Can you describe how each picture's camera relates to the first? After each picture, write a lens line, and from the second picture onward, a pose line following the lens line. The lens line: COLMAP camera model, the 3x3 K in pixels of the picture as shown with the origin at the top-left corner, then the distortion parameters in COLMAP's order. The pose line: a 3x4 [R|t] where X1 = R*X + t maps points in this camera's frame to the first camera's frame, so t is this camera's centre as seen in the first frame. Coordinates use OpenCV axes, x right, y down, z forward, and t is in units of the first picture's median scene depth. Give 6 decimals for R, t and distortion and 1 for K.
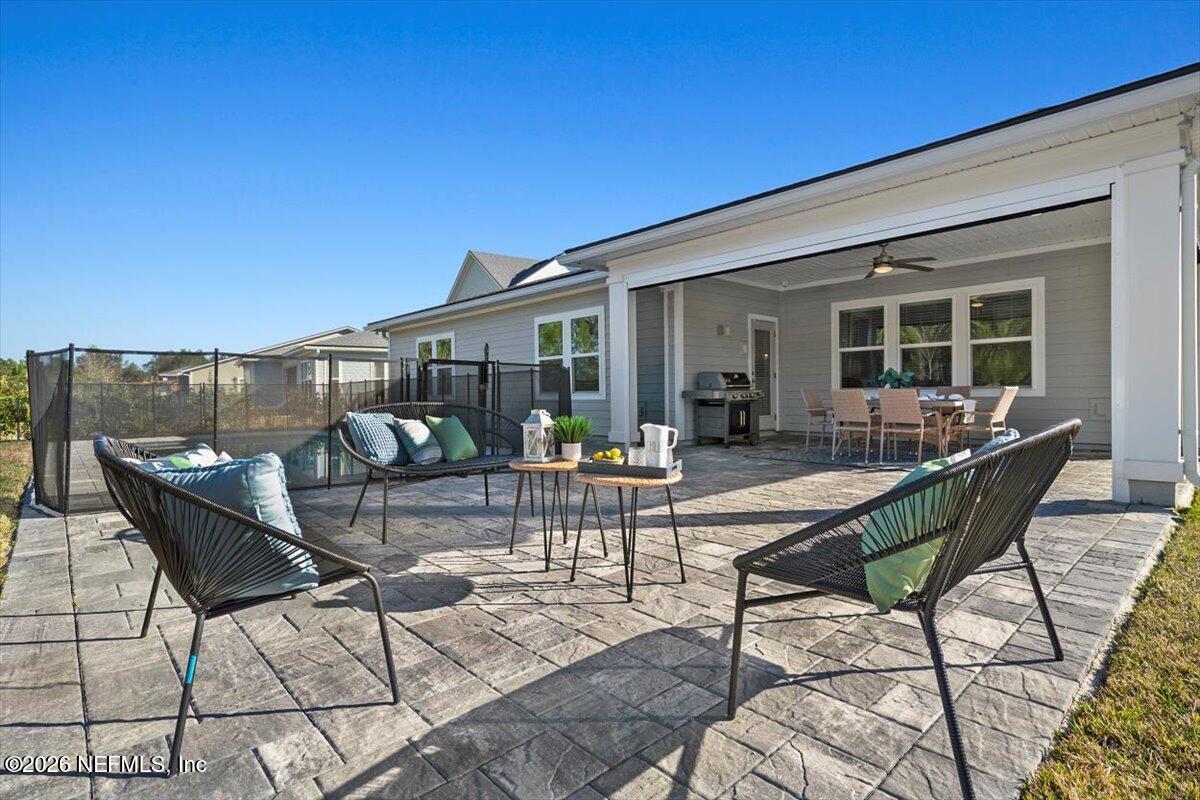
lens RADIAL K [[536.2, 0, 597.9], [0, 536.2, 394.9], [0, 0, 1]] dist [0.000673, 0.000400]
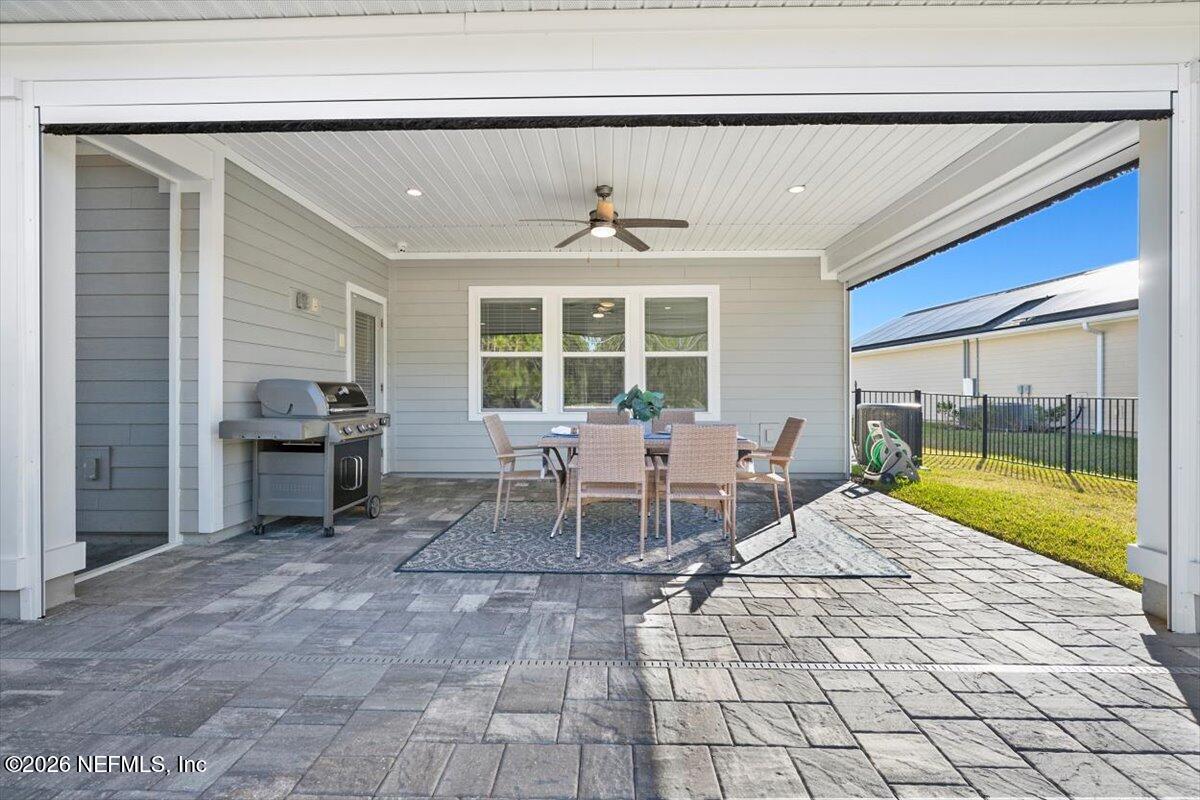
lens RADIAL K [[536.2, 0, 597.9], [0, 536.2, 394.9], [0, 0, 1]] dist [0.000673, 0.000400]
pose [[0.680351, 0.011553, 0.732796, 0.043746], [-0.001987, 0.999901, -0.013919, -0.022809], [-0.732884, 0.008014, 0.680306, 0.456365]]
